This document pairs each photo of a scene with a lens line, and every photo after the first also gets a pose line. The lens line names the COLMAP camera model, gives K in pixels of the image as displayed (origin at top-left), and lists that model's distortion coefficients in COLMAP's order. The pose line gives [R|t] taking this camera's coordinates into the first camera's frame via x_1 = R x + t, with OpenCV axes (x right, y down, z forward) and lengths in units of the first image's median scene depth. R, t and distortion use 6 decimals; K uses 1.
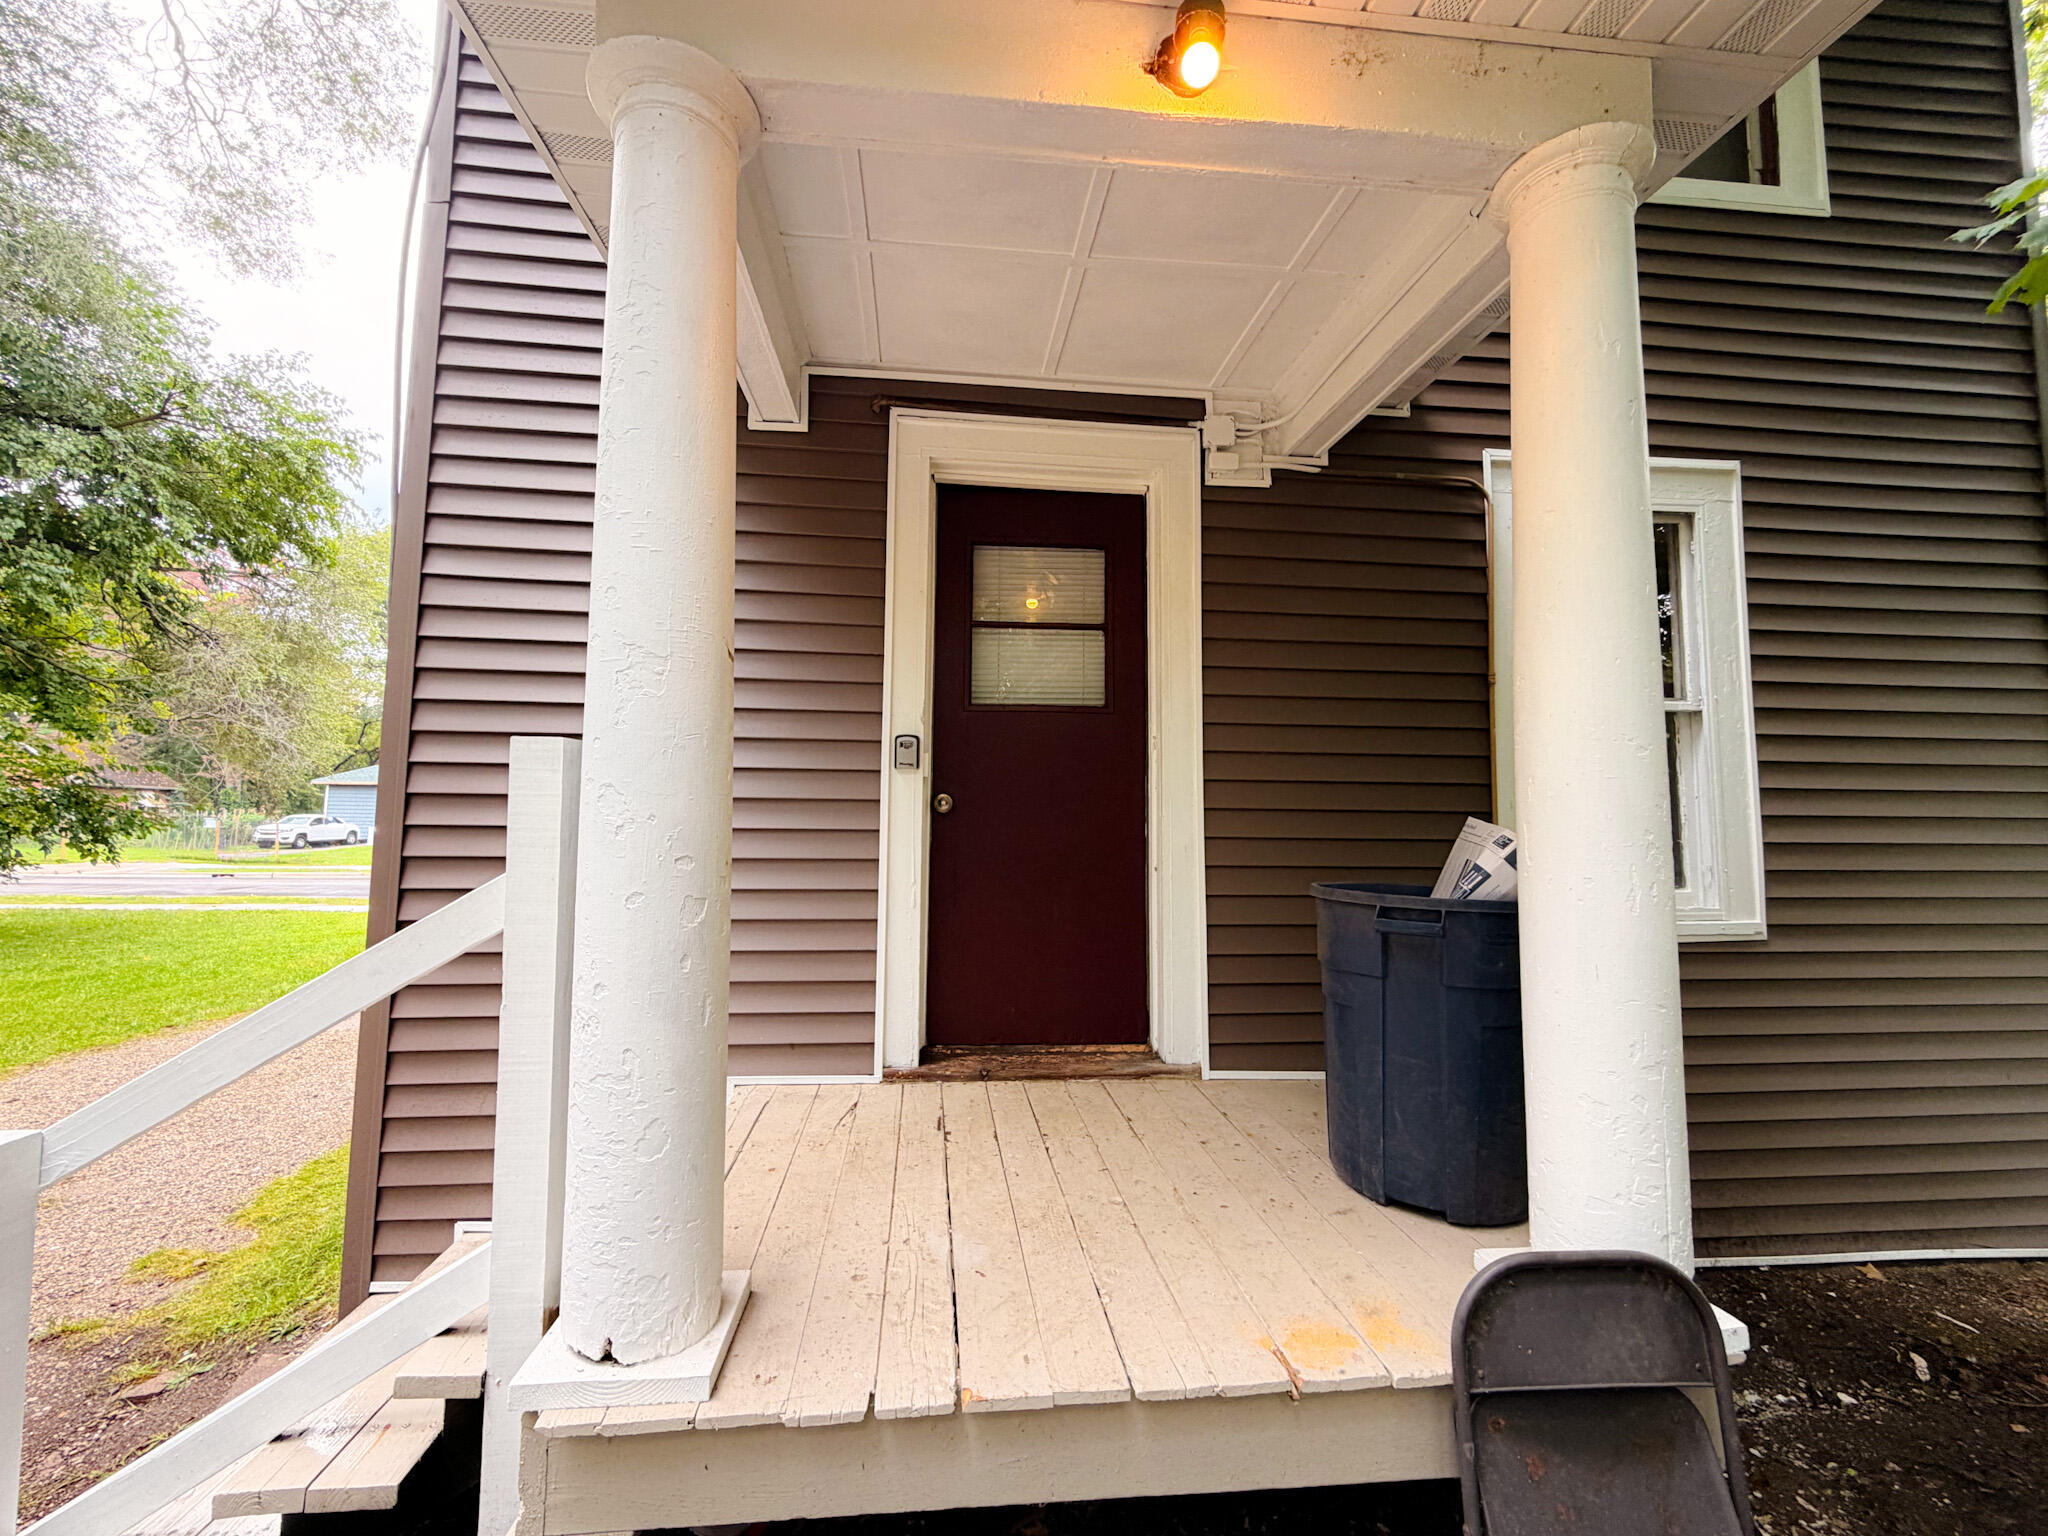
lens RADIAL K [[824.6, 0, 1021.2], [0, 824.6, 745.9], [0, 0, 1]] dist [-0.000161, -0.000432]
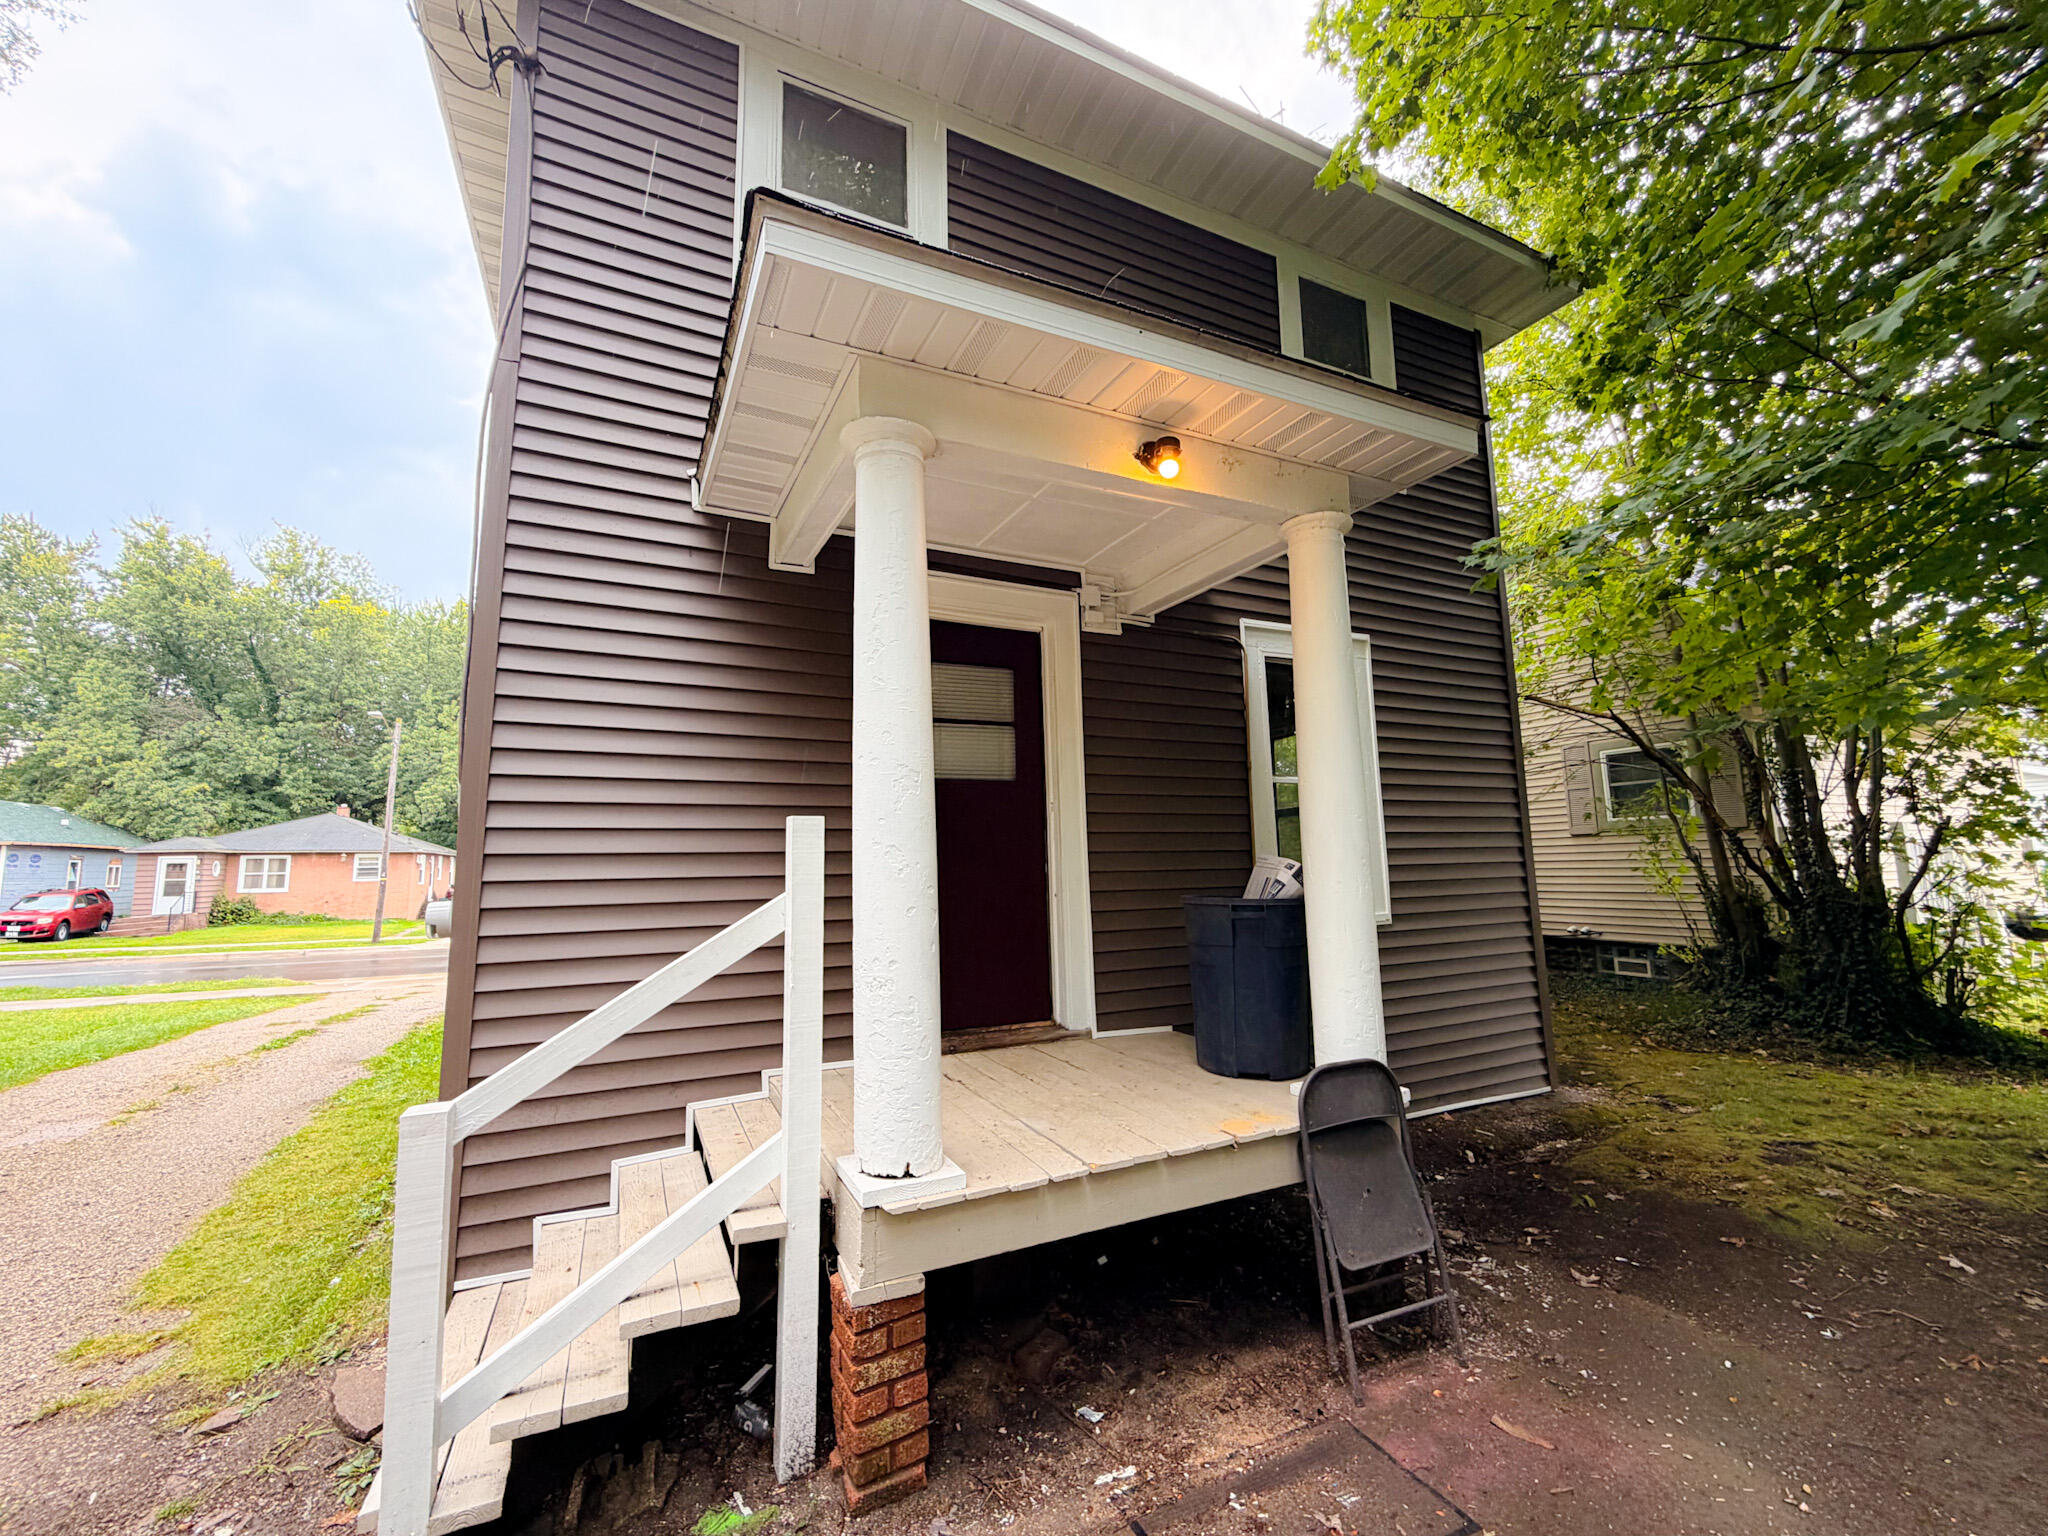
lens RADIAL K [[824.6, 0, 1021.7], [0, 824.6, 736.6], [0, 0, 1]] dist [-0.000161, -0.000432]
pose [[0.939946, 0.024650, 0.340431, -0.406834], [-0.001999, 0.997769, -0.066730, -0.032626], [-0.341316, 0.062042, 0.937899, -0.360326]]
